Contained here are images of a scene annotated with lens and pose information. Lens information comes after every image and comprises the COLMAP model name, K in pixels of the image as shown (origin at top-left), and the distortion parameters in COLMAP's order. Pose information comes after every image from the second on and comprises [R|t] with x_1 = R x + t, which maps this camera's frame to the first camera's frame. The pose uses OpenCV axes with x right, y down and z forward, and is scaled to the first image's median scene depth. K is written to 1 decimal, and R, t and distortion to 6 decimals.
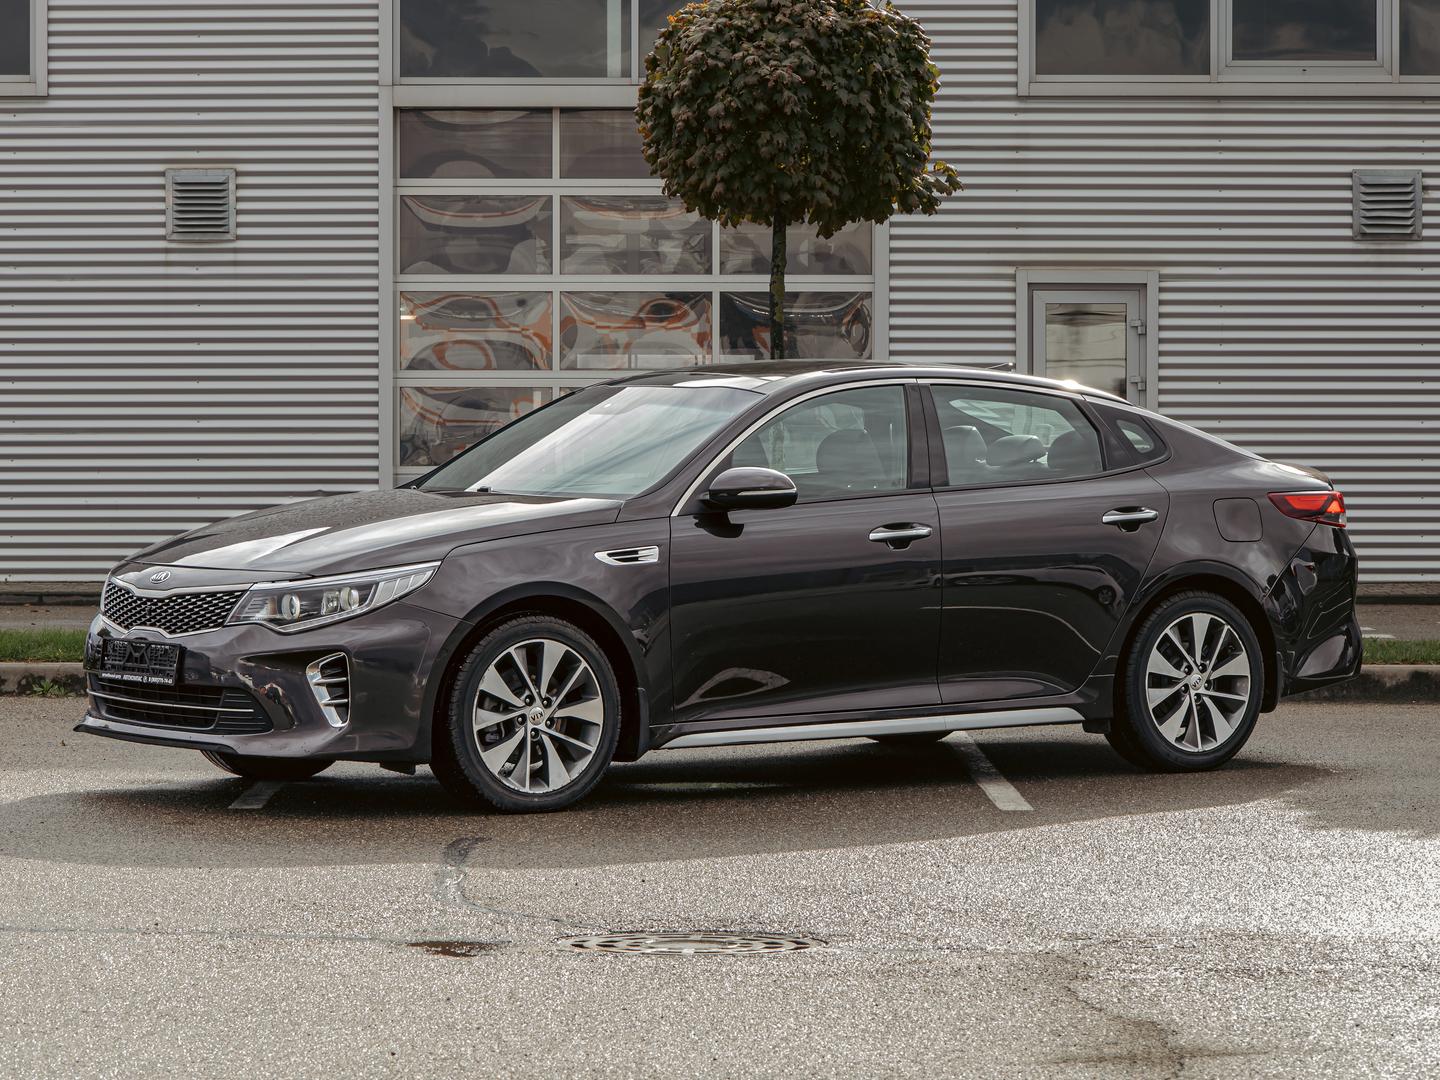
lens RADIAL K [[3674.7, 0, 681.3], [0, 3674.7, 540.0], [0, 0, 1]] dist [0.021749, 0.058627]
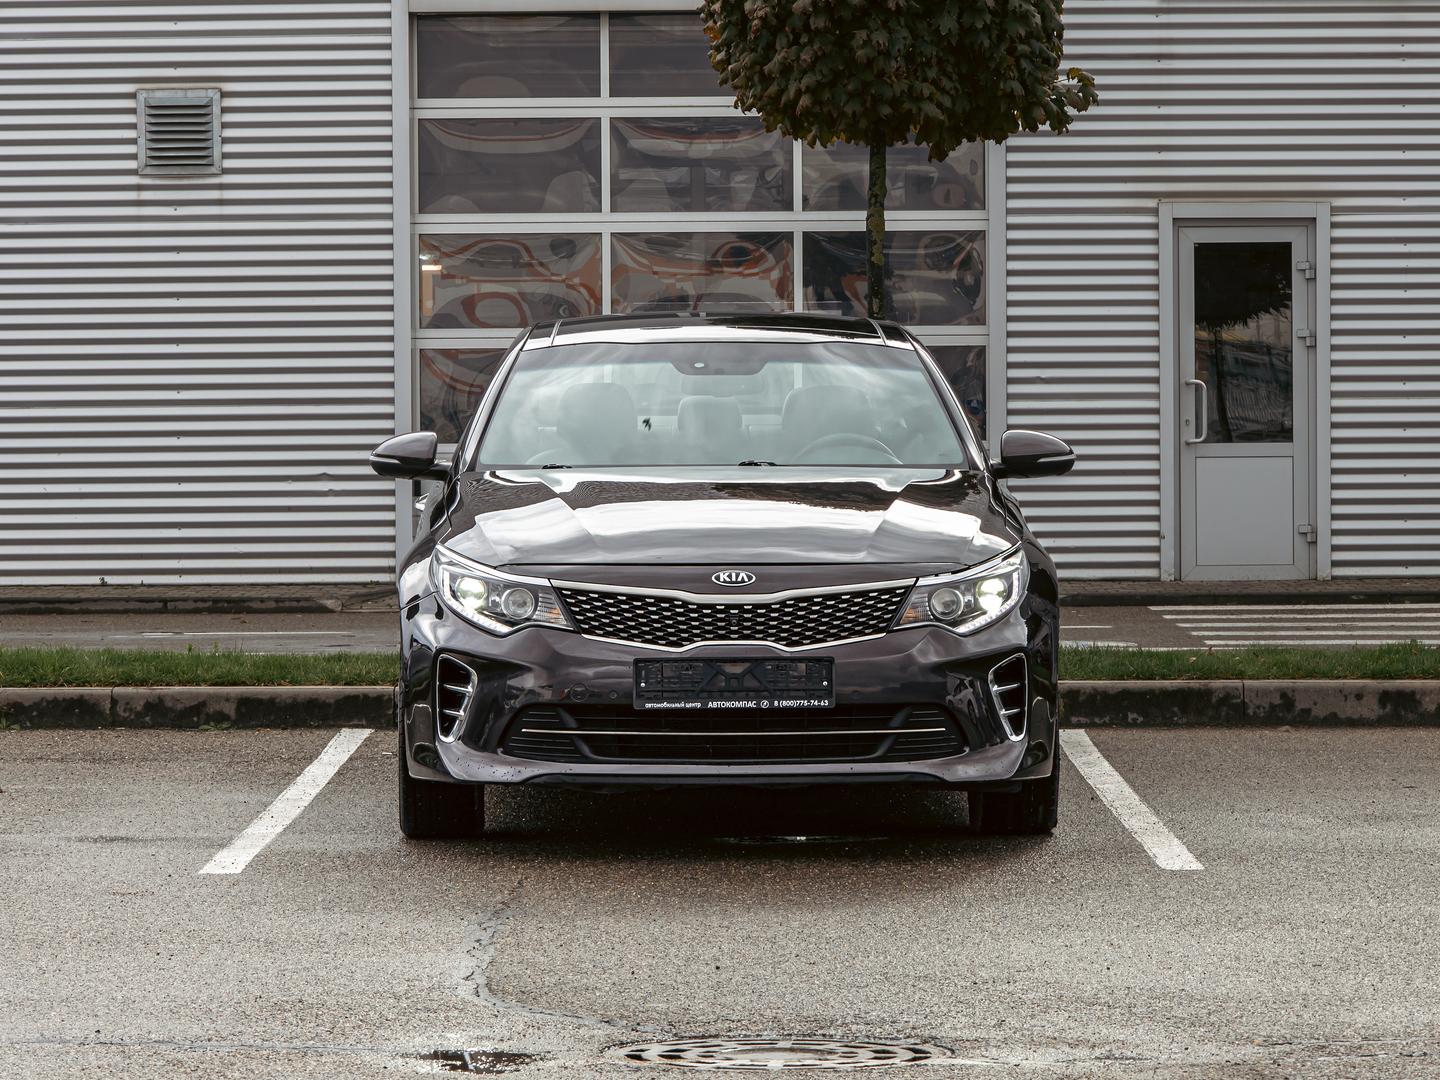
lens RADIAL K [[3945.5, 0, 720.0], [0, 3945.5, 540.0], [0, 0, 1]] dist [-0.005982, 0.337305]
pose [[0.999945, -0.006974, -0.007819, -0.001775], [0.007013, 0.999963, 0.005048, -0.002399], [0.007783, -0.005103, 0.999957, 0.106925]]
